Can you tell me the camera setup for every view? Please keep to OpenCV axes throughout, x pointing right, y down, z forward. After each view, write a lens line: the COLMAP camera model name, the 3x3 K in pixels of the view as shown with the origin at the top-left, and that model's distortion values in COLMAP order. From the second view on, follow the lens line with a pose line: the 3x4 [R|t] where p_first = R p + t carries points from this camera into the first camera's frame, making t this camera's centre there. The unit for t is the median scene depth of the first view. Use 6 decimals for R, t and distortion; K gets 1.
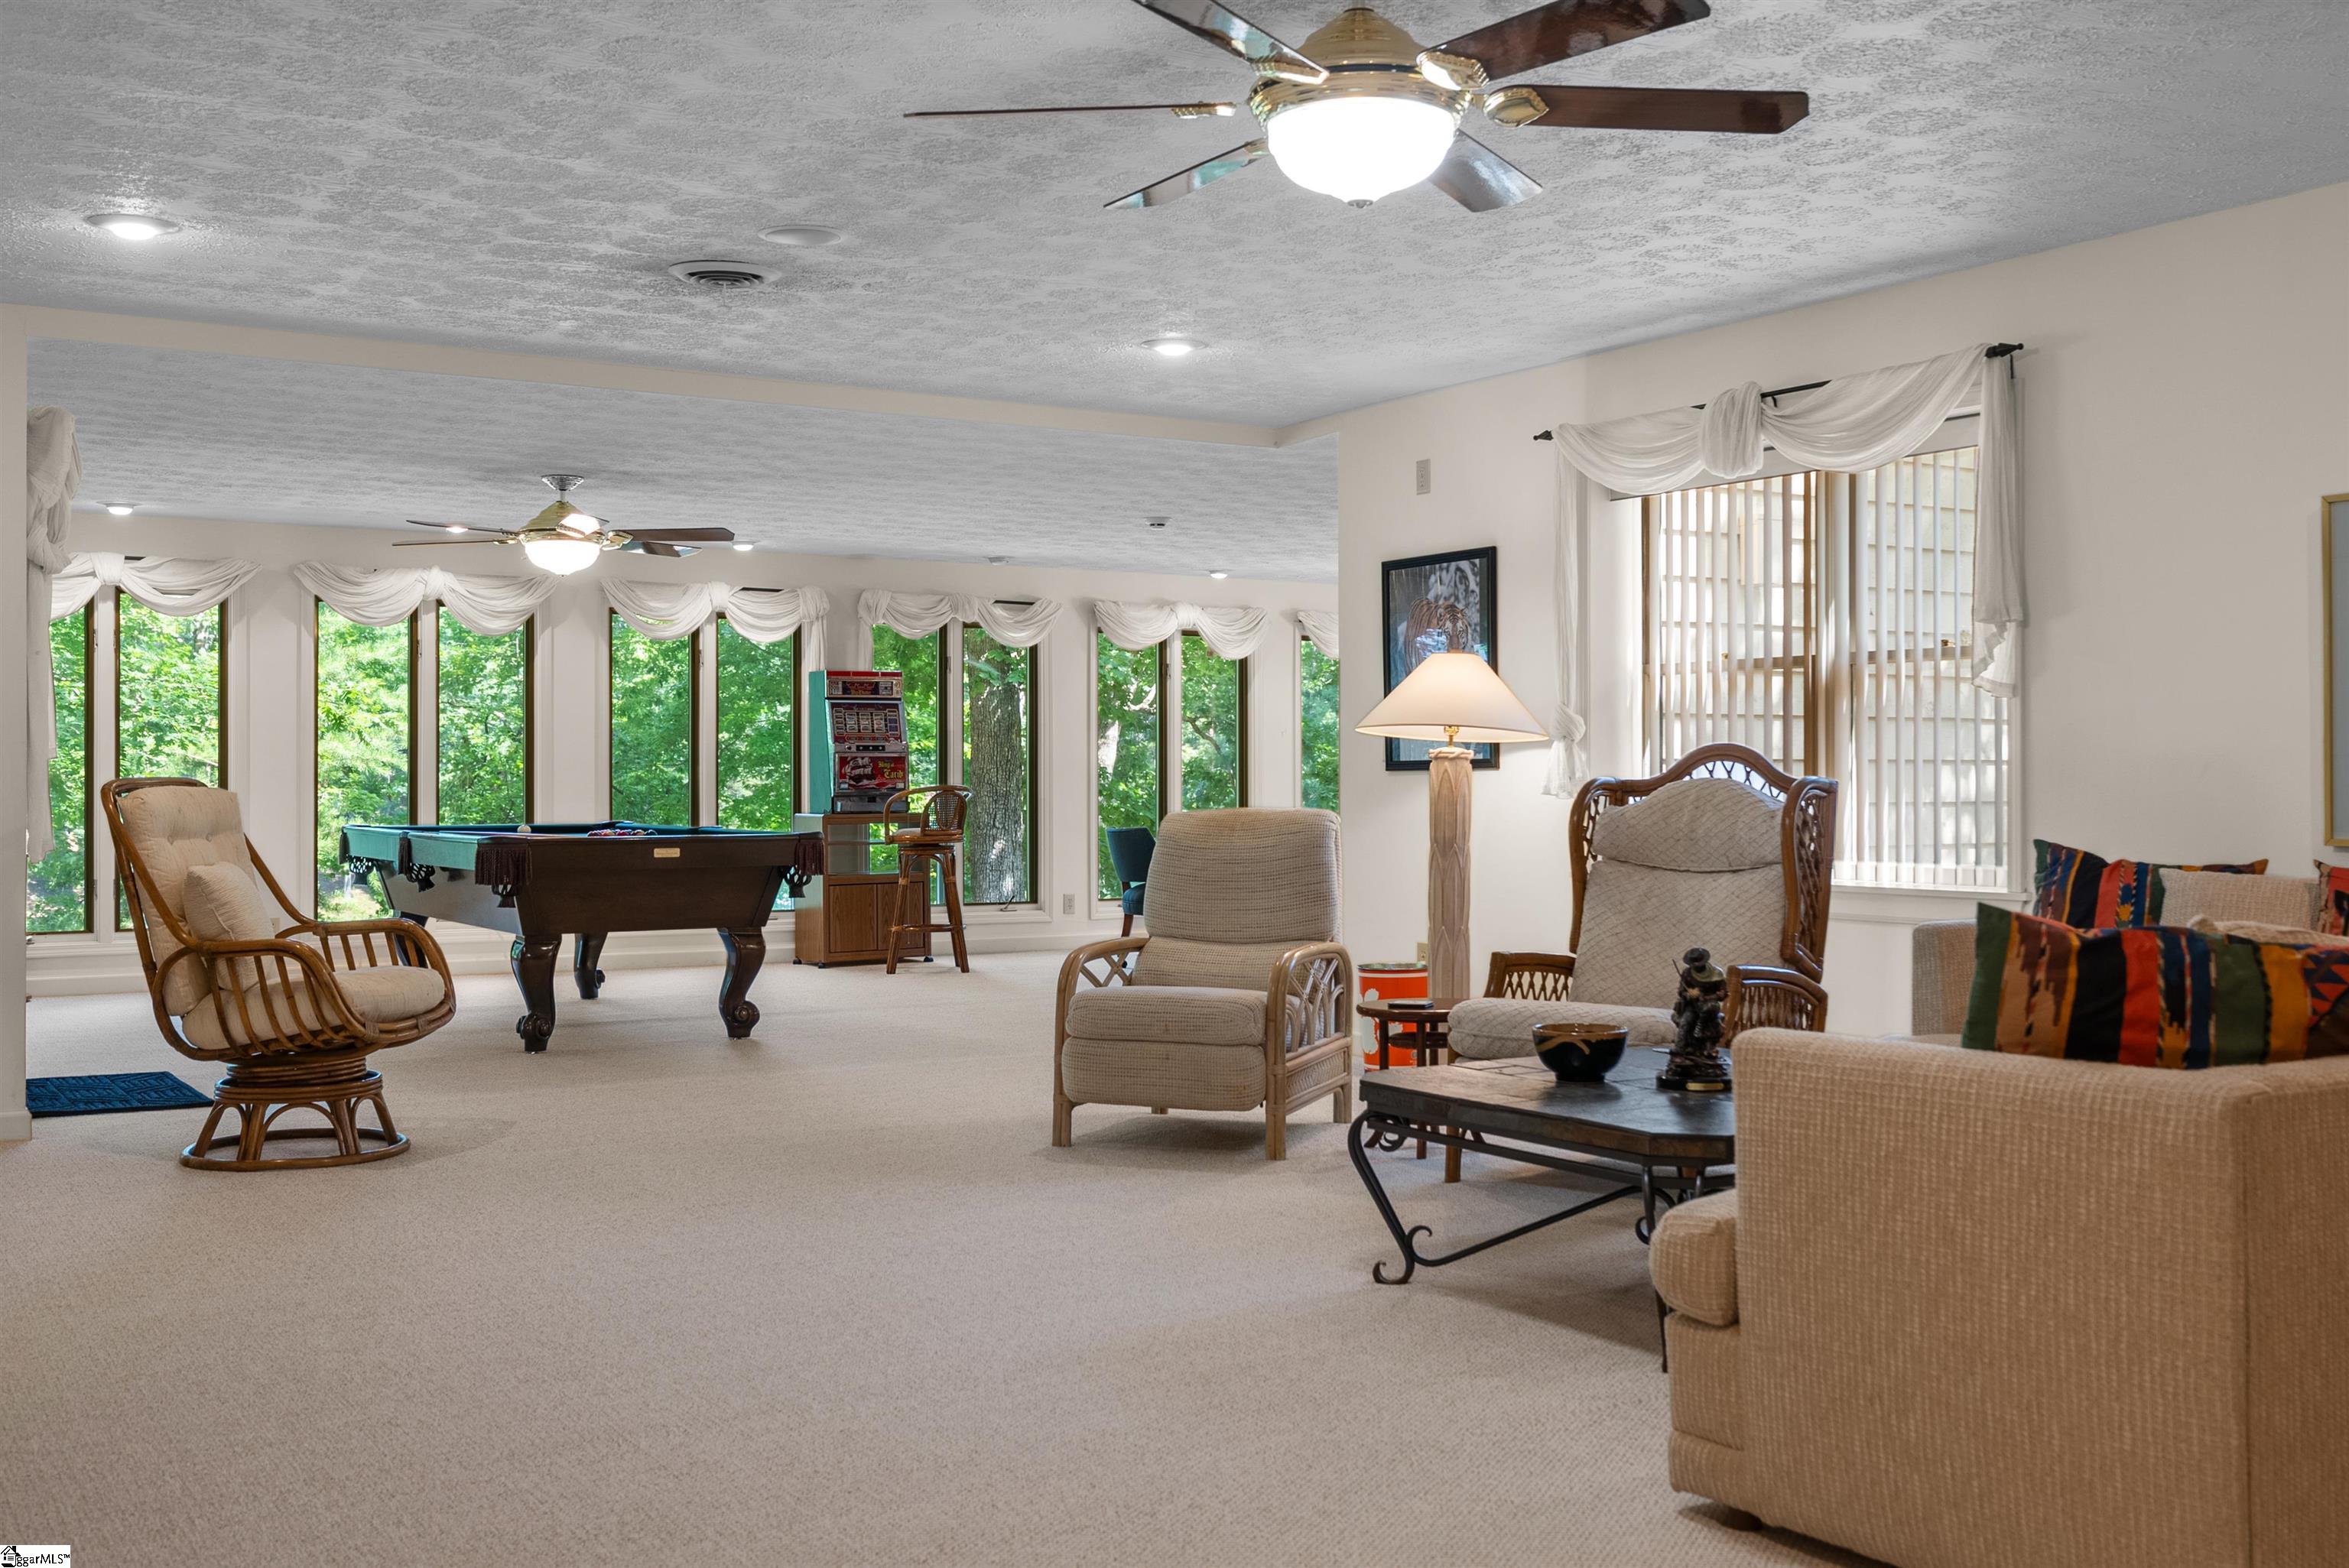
lens RADIAL K [[2318.7, 0, 1177.4], [0, 2318.7, 752.6], [0, 0, 1]] dist [0.008873, 0.000000]
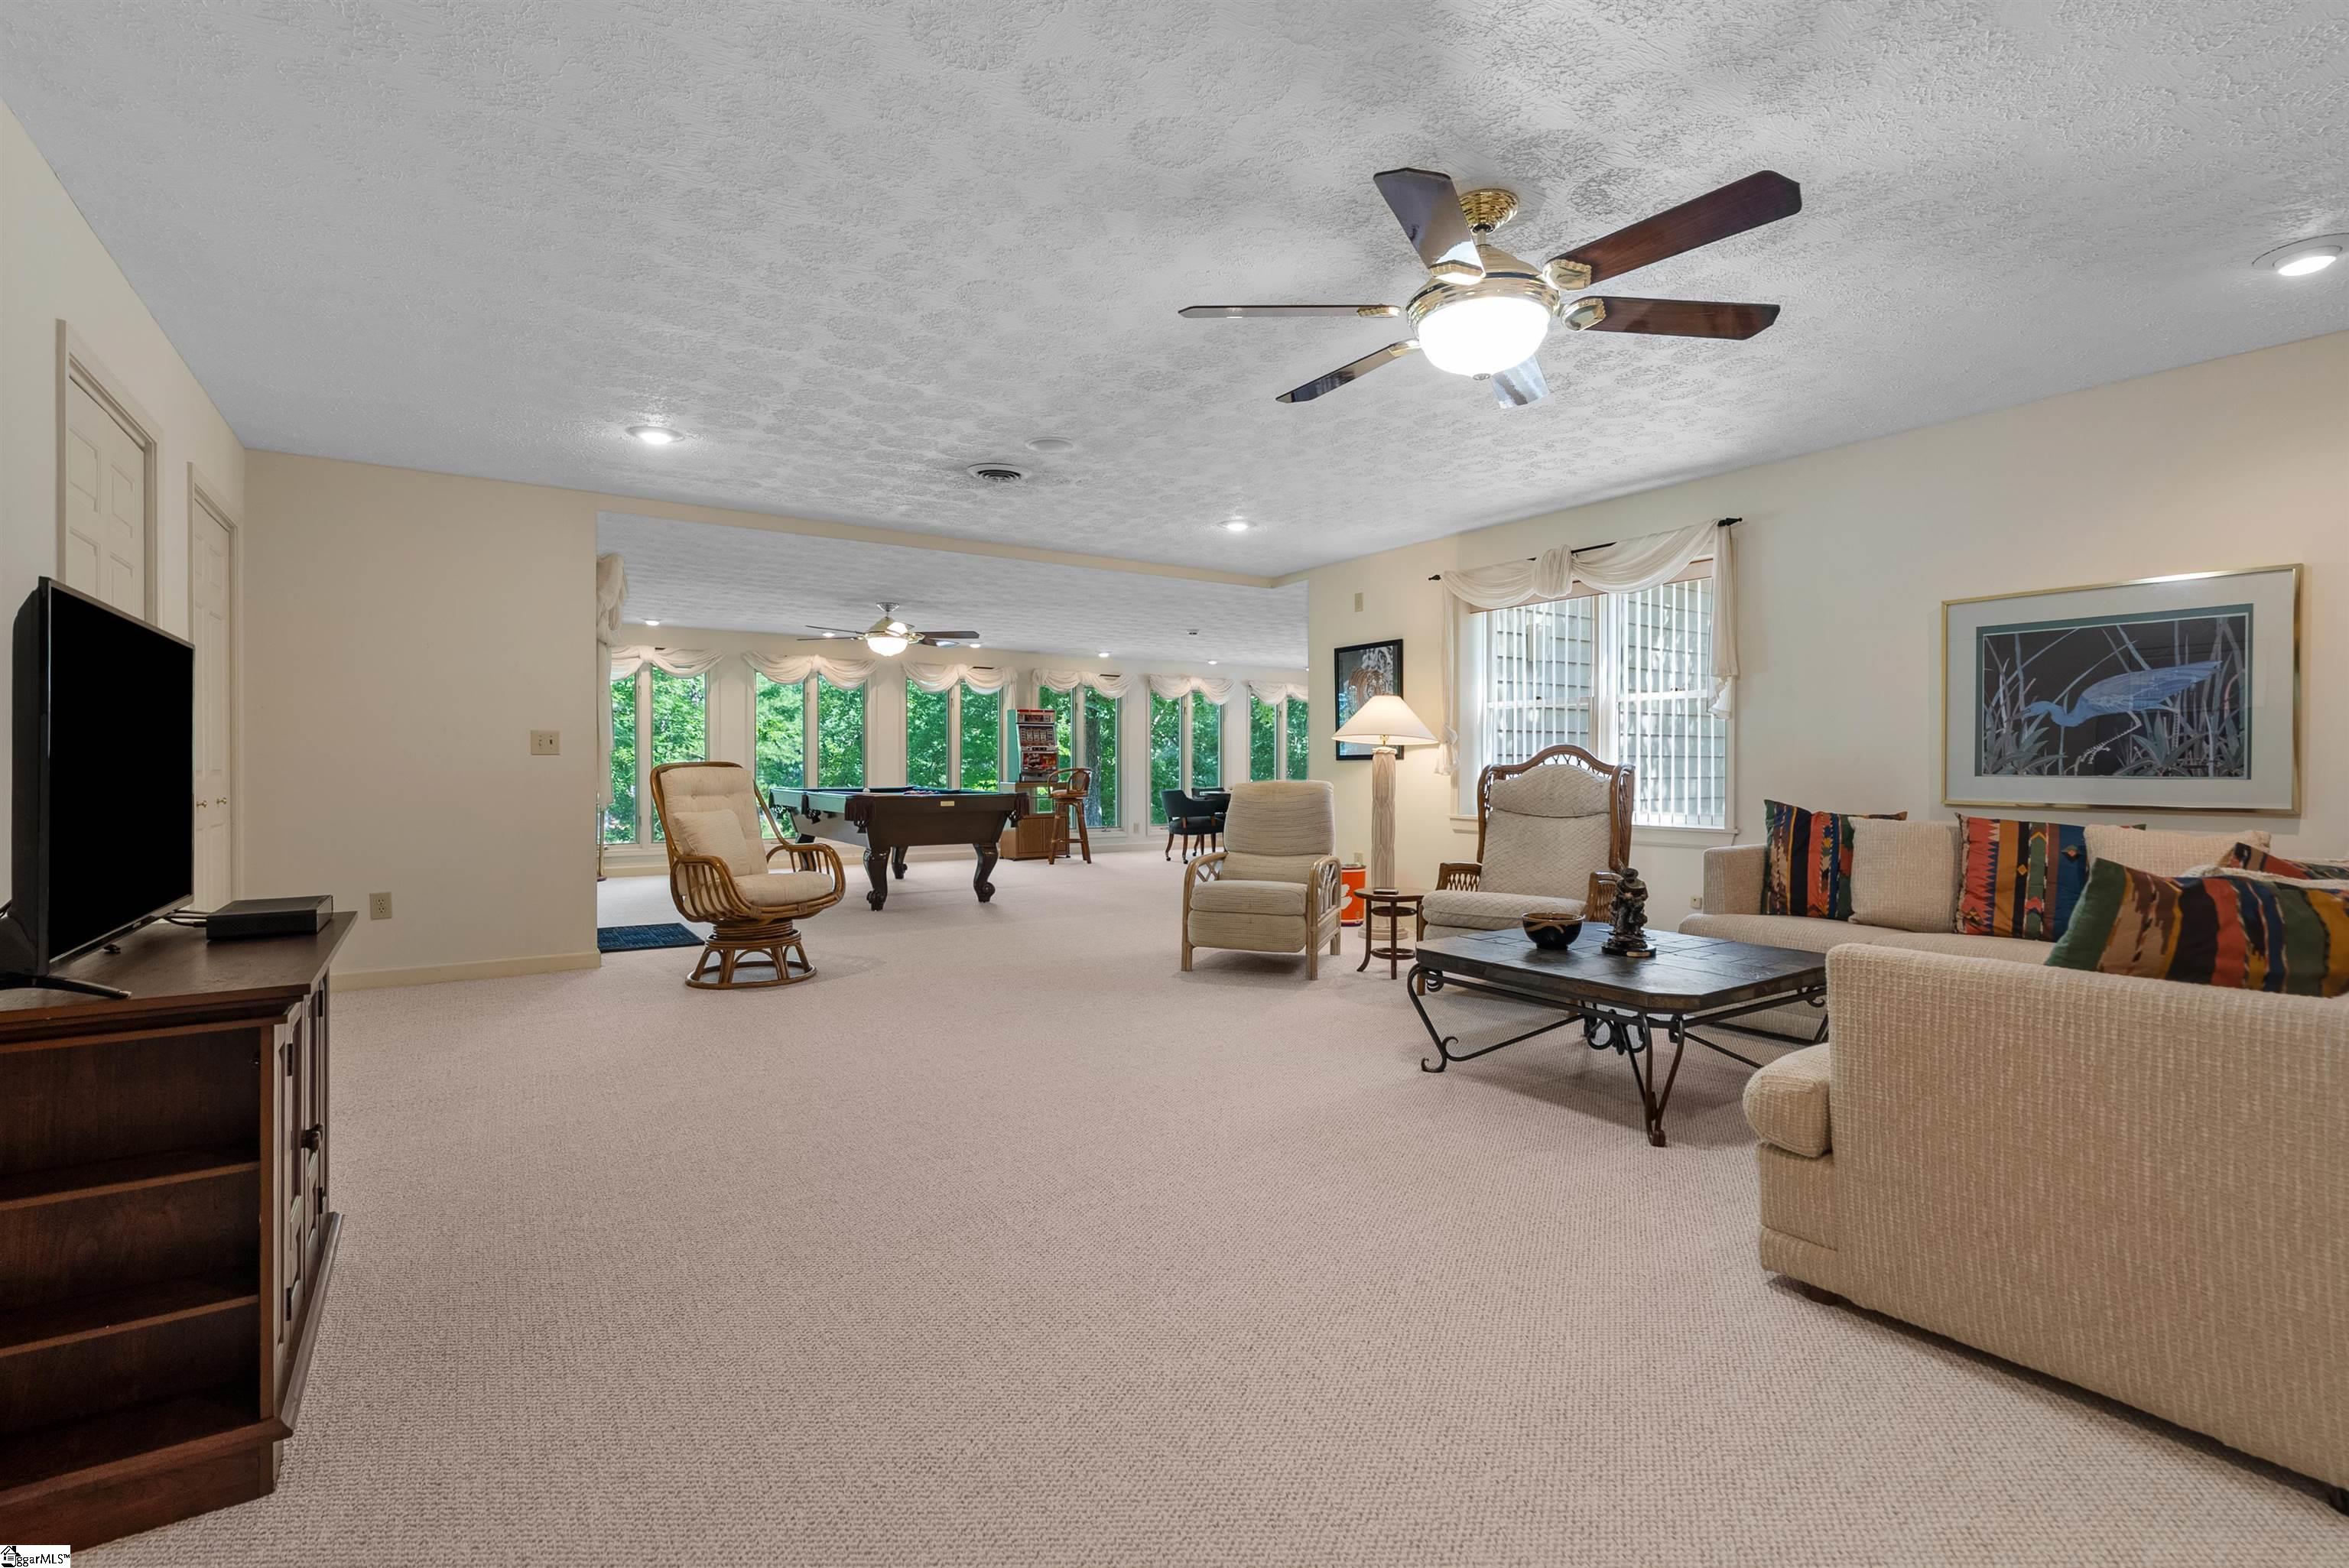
lens RADIAL K [[1071.0, 0, 1176.9], [0, 1071.0, 768.9], [0, 0, 1]] dist [-0.008994, 0.003999]
pose [[0.999664, 0.002127, 0.025850, -0.078187], [-0.002493, 0.999897, 0.014140, 0.003542], [-0.025817, -0.014200, 0.999566, 0.182828]]
